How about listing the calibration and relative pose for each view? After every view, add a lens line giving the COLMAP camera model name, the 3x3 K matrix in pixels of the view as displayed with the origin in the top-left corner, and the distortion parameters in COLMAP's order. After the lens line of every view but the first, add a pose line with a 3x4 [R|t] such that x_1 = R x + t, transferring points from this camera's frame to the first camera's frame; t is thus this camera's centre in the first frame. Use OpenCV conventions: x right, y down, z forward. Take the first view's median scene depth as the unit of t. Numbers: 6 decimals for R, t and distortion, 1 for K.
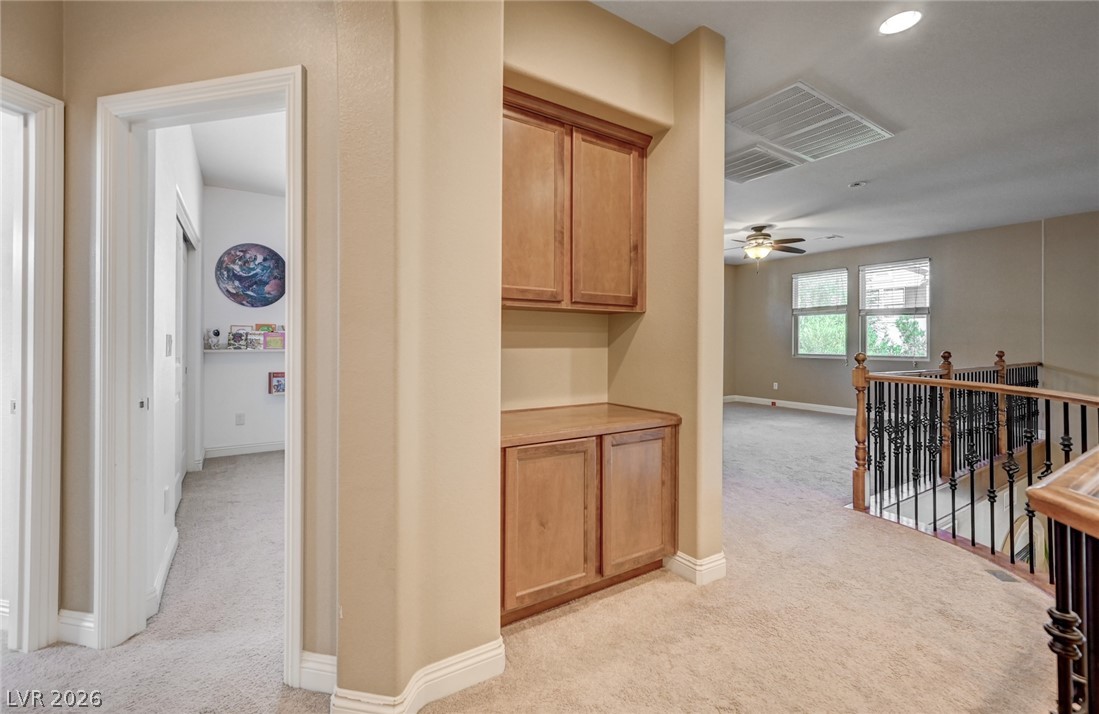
lens RADIAL K [[456.4, 0, 528.4], [0, 456.4, 334.6], [0, 0, 1]] dist [0.000069, -0.000013]
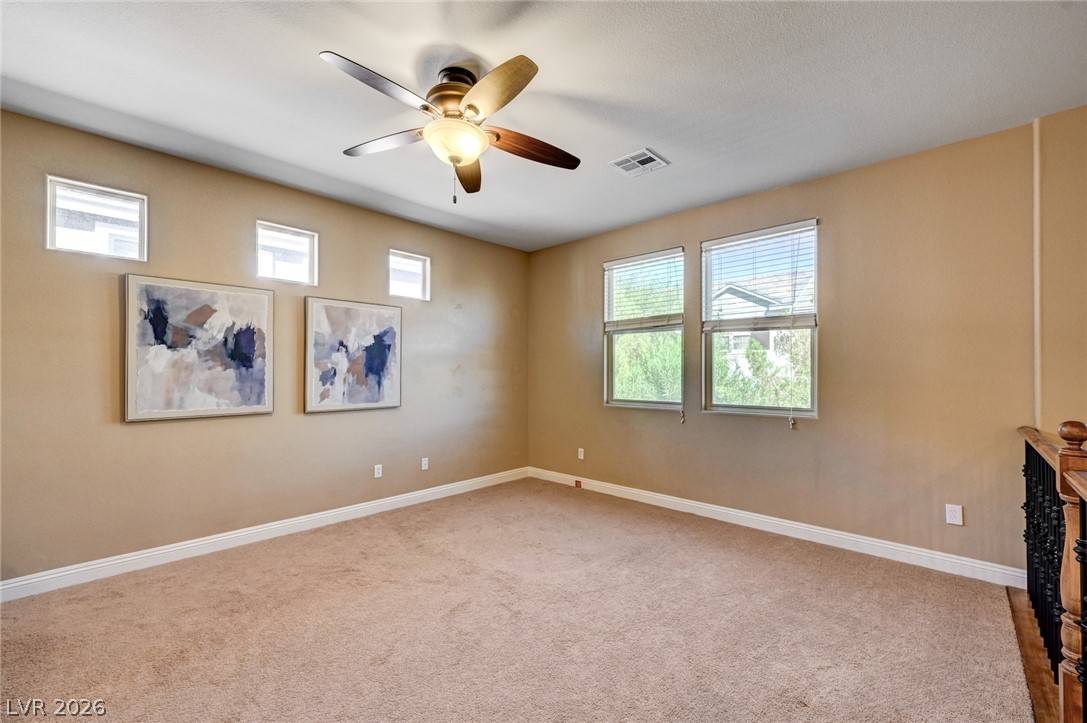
lens RADIAL K [[443.0, 0, 543.7], [0, 443.0, 365.5], [0, 0, 1]] dist [0.000272, 0.000178]
pose [[0.966600, -0.000110, 0.256290, 0.368503], [0.000671, 0.999998, -0.002102, -0.000249], [-0.256289, 0.002203, 0.966598, 0.485892]]
